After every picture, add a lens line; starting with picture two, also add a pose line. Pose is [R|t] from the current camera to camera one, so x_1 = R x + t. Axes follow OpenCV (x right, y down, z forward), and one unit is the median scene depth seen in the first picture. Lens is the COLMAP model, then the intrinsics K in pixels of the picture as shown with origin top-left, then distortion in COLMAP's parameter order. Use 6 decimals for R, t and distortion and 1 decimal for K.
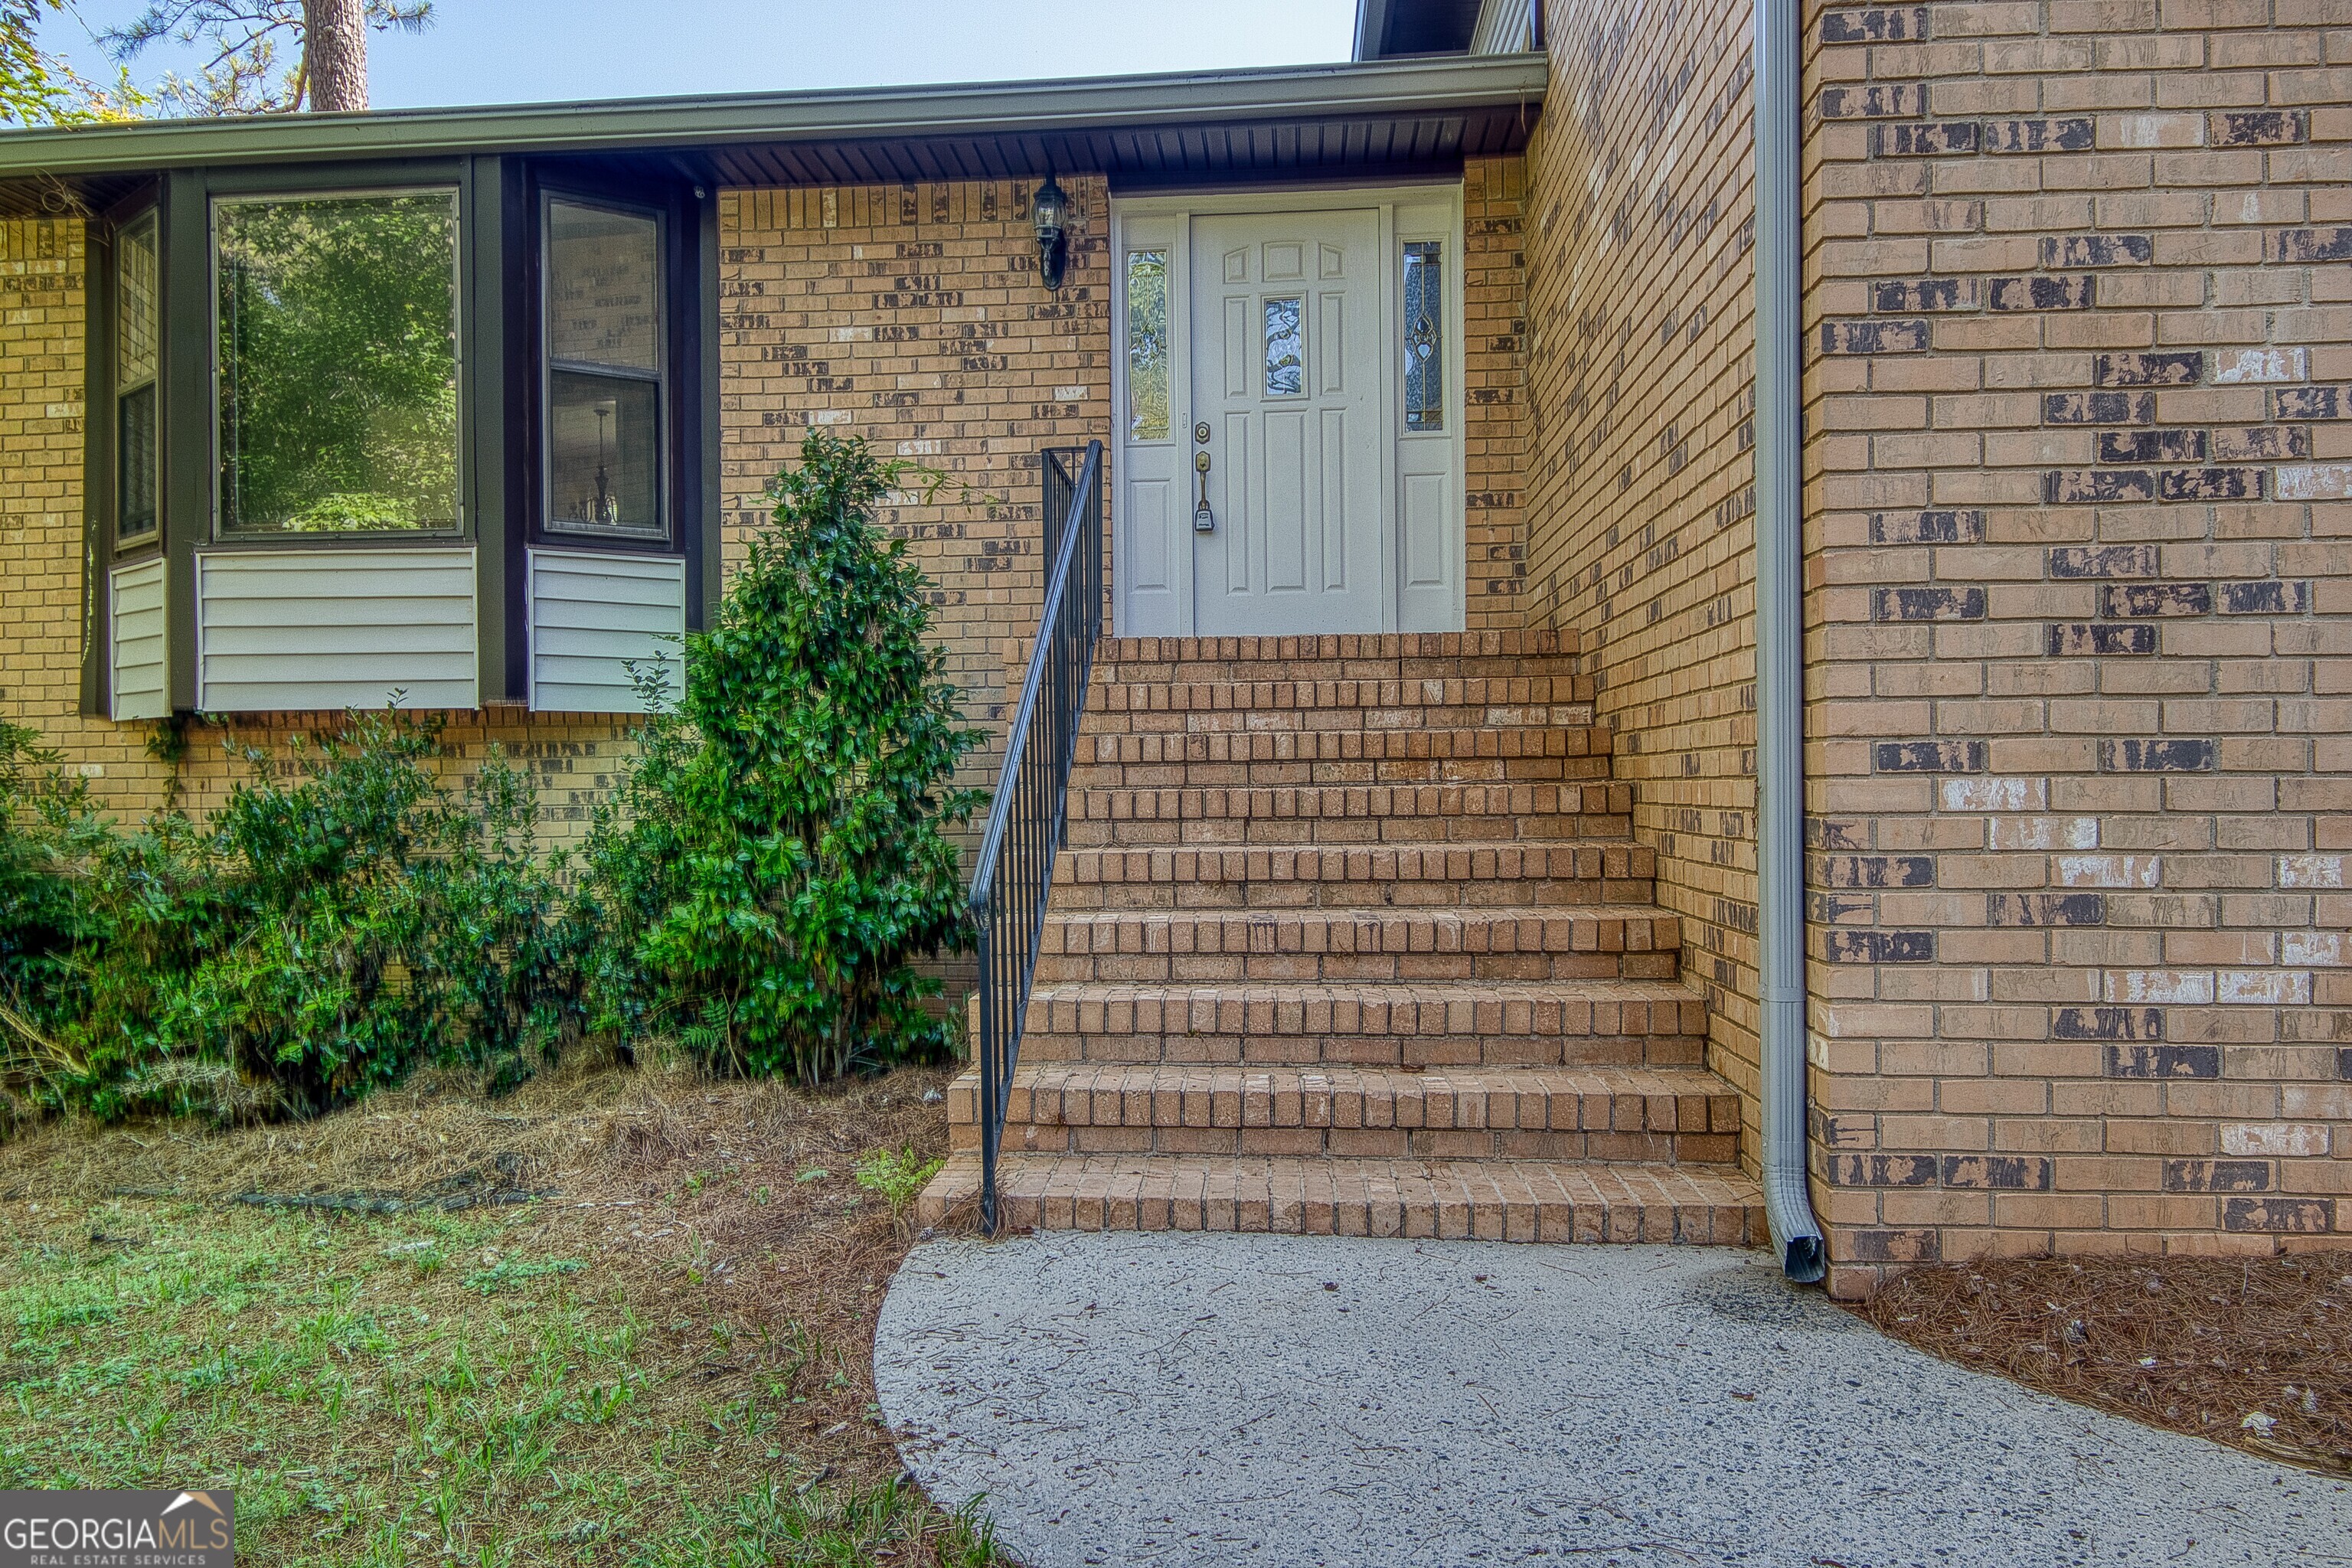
lens RADIAL K [[1698.4, 0, 1100.7], [0, 1698.4, 776.4], [0, 0, 1]] dist [-0.004849, -0.004650]
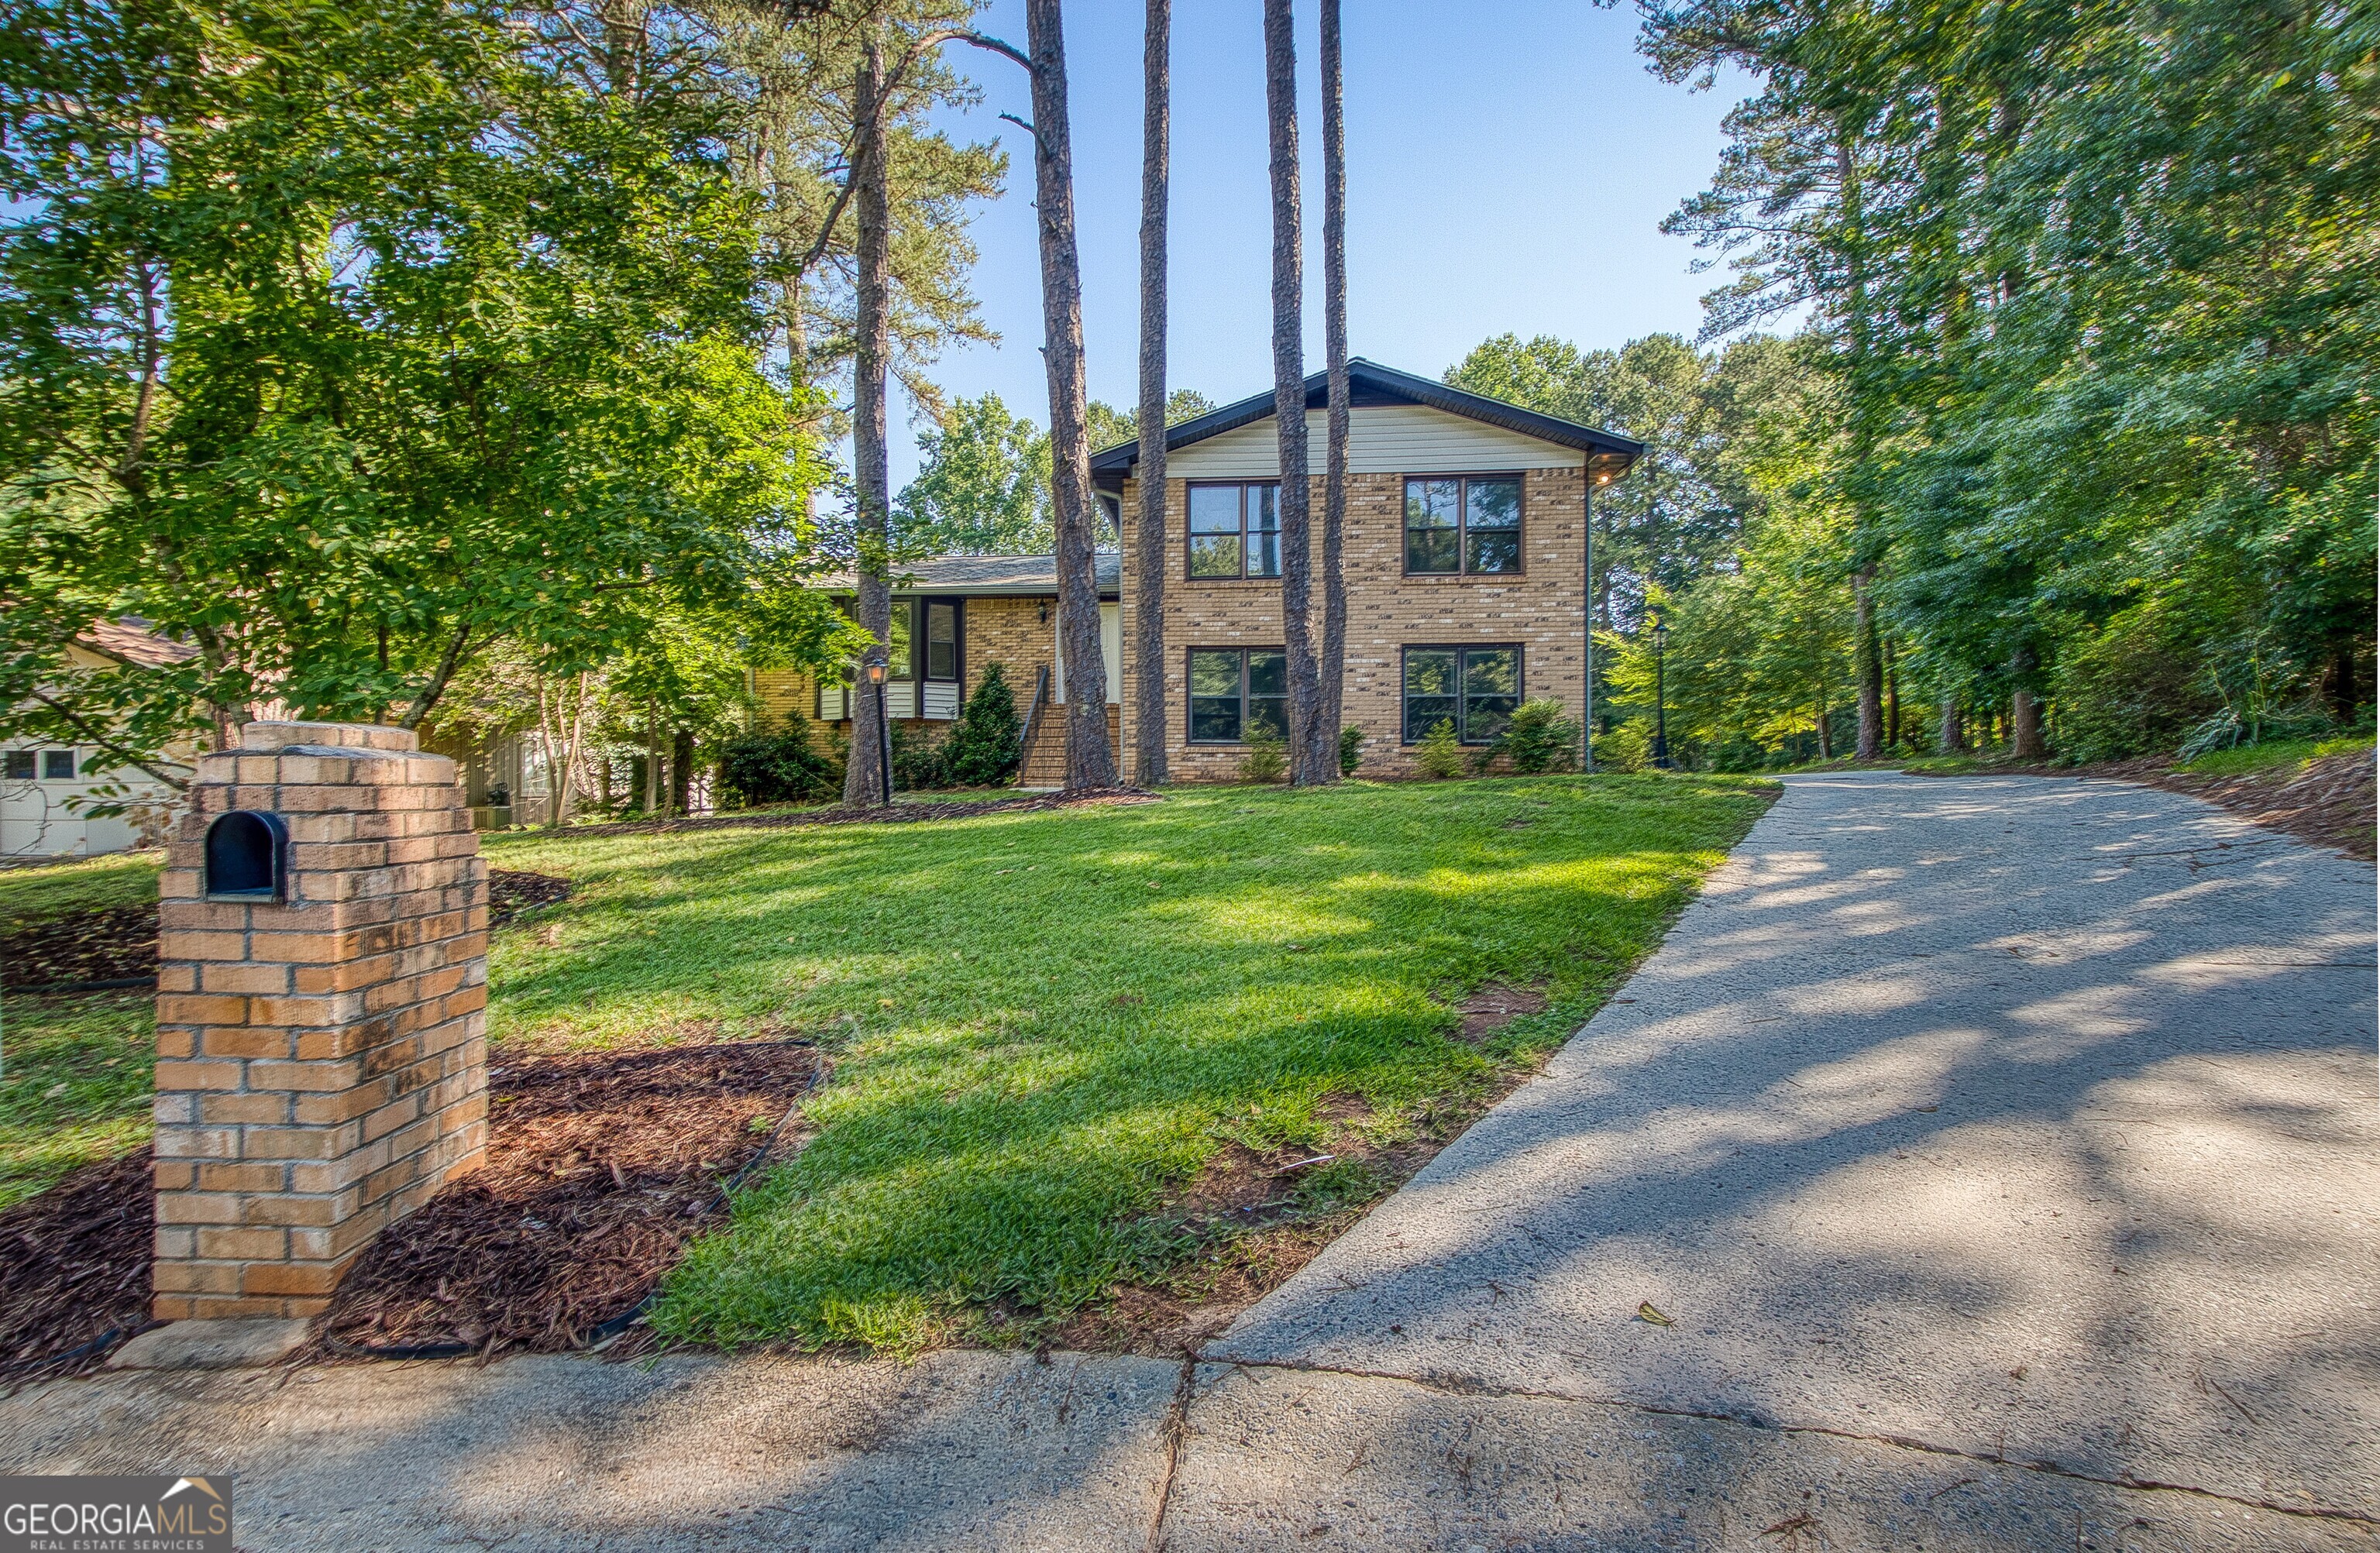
lens RADIAL K [[1158.0, 0, 1123.3], [0, 1158.0, 774.7], [0, 0, 1]] dist [-0.000037, -0.000011]
pose [[0.999948, 0.009665, -0.003247, 0.252623], [-0.009686, 0.999932, -0.006463, 0.158542], [0.003185, 0.006494, 0.999974, -2.599551]]
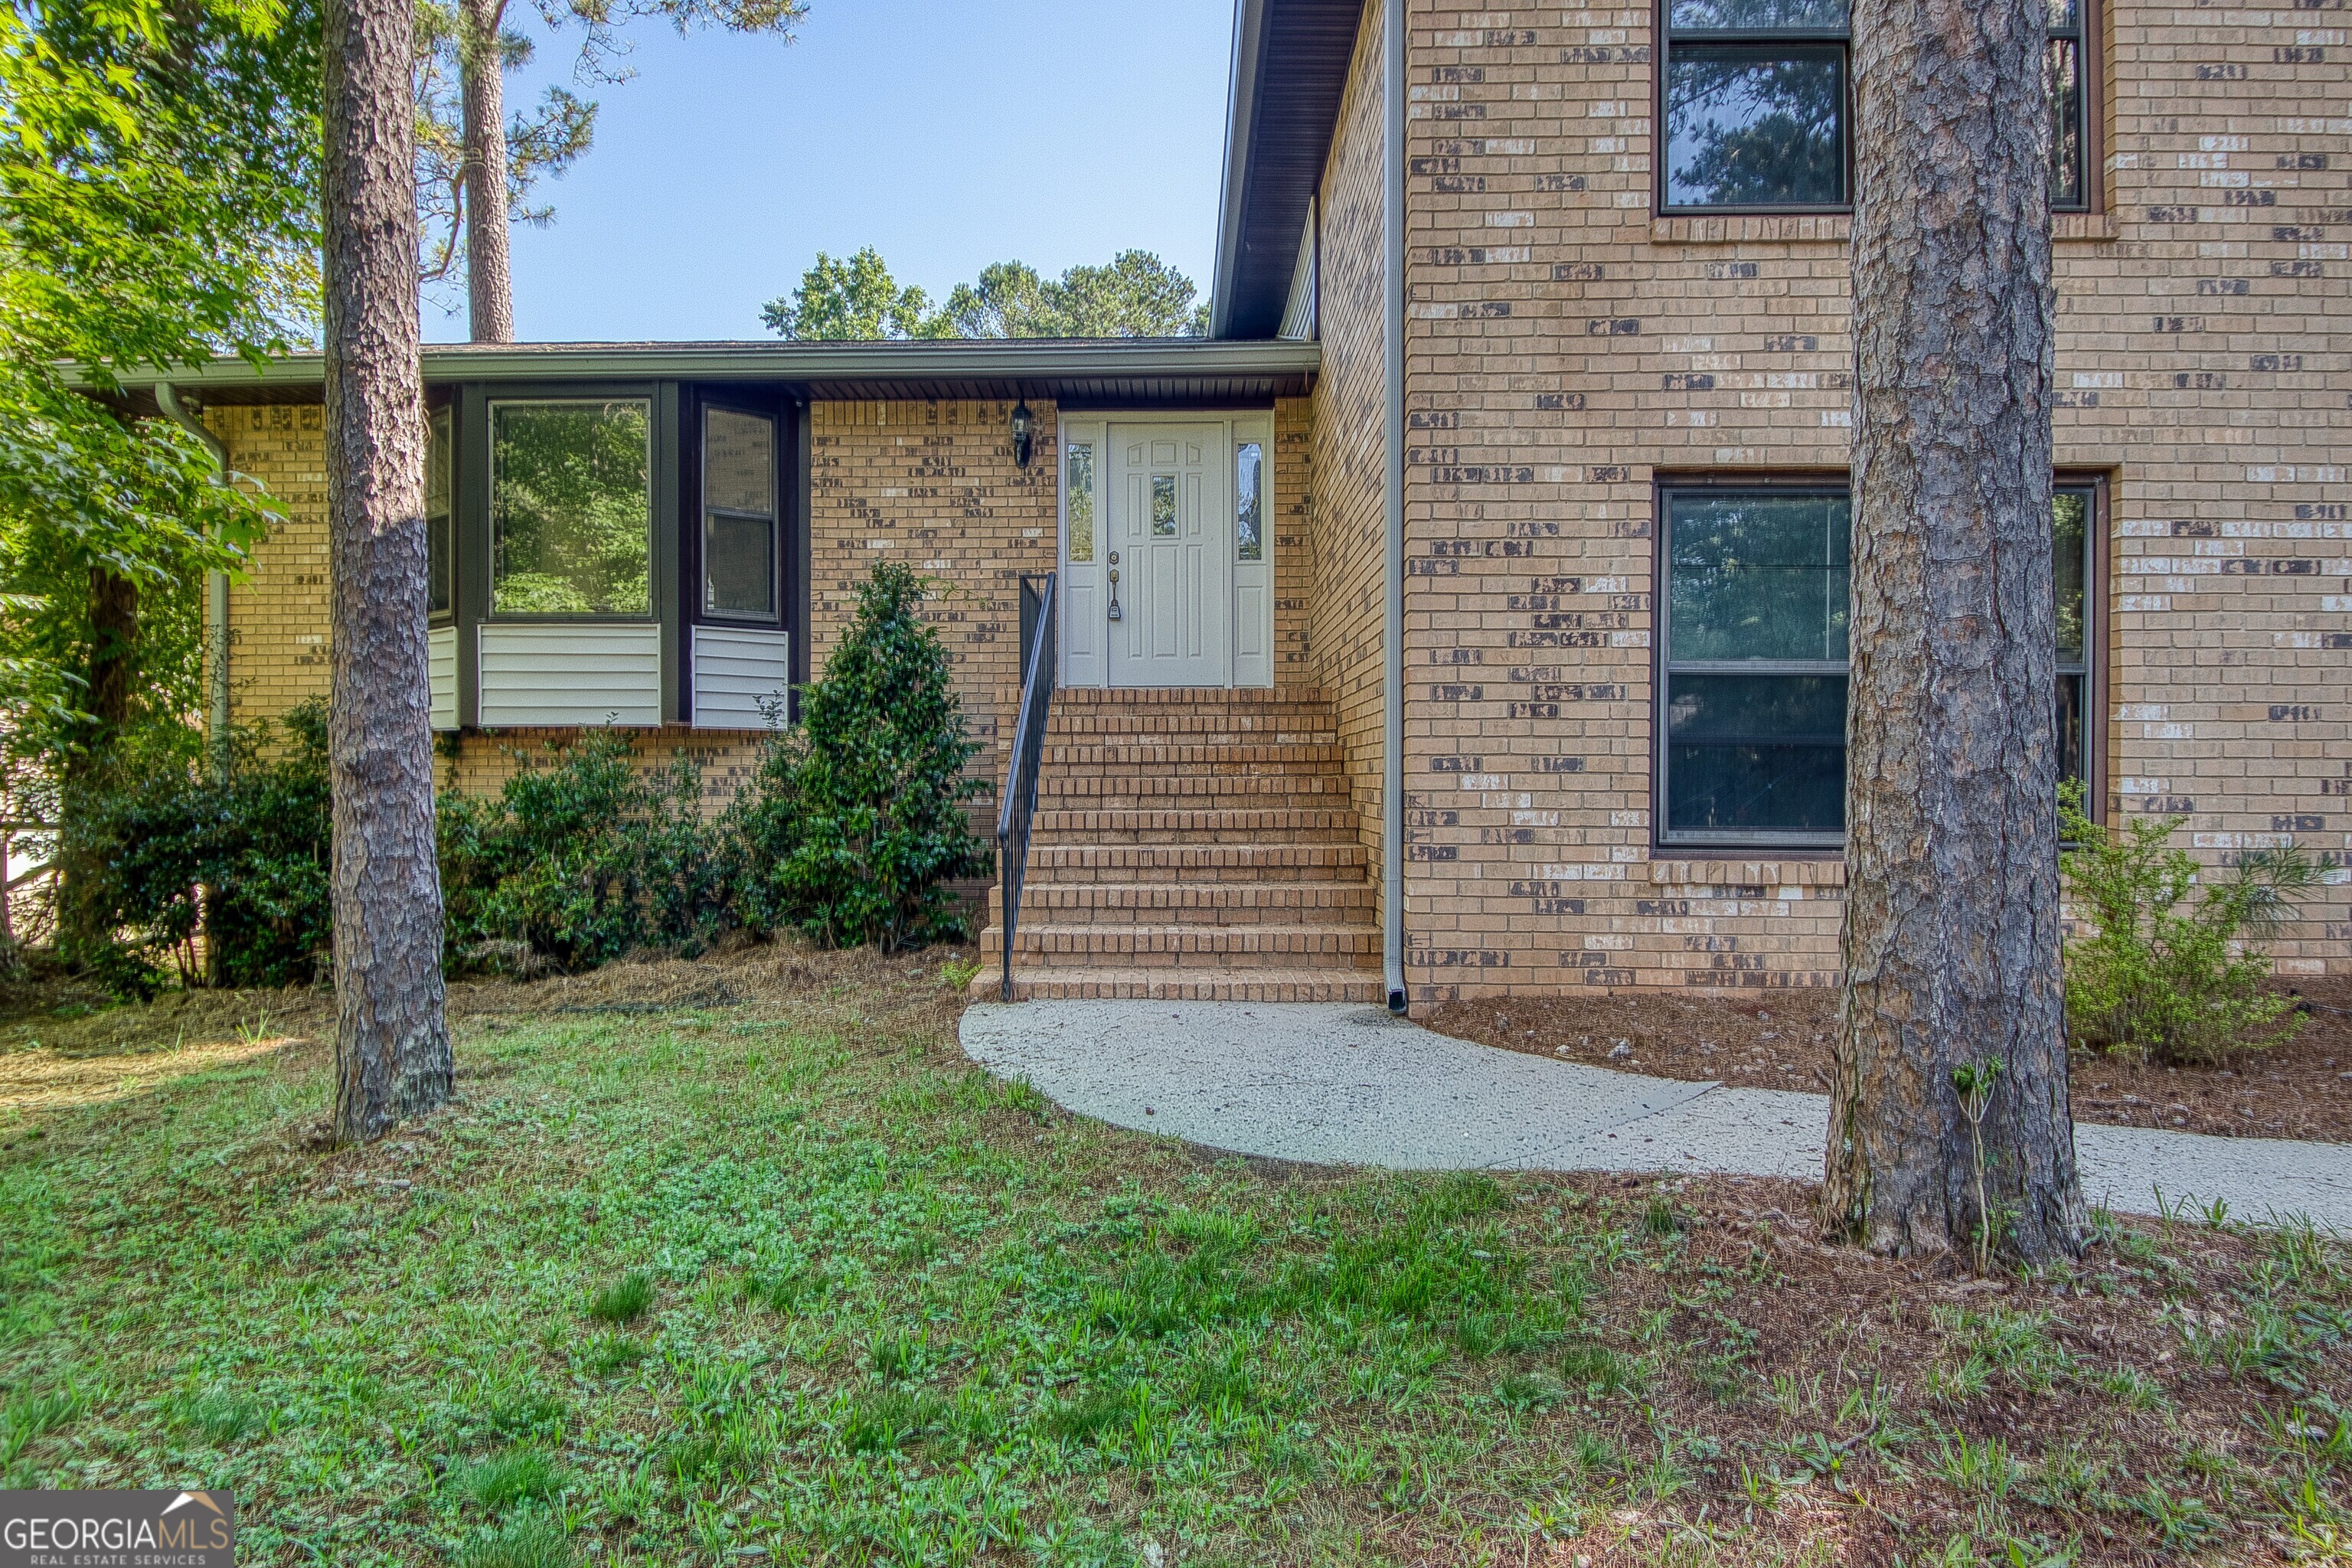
lens RADIAL K [[1335.1, 0, 1138.5], [0, 1335.1, 777.0], [0, 0, 1]] dist [0.028334, -0.030971]
pose [[0.996601, 0.006666, 0.082107, -0.026681], [-0.007009, 0.999968, 0.003901, 0.000153], [-0.082079, -0.004463, 0.996616, -0.360702]]
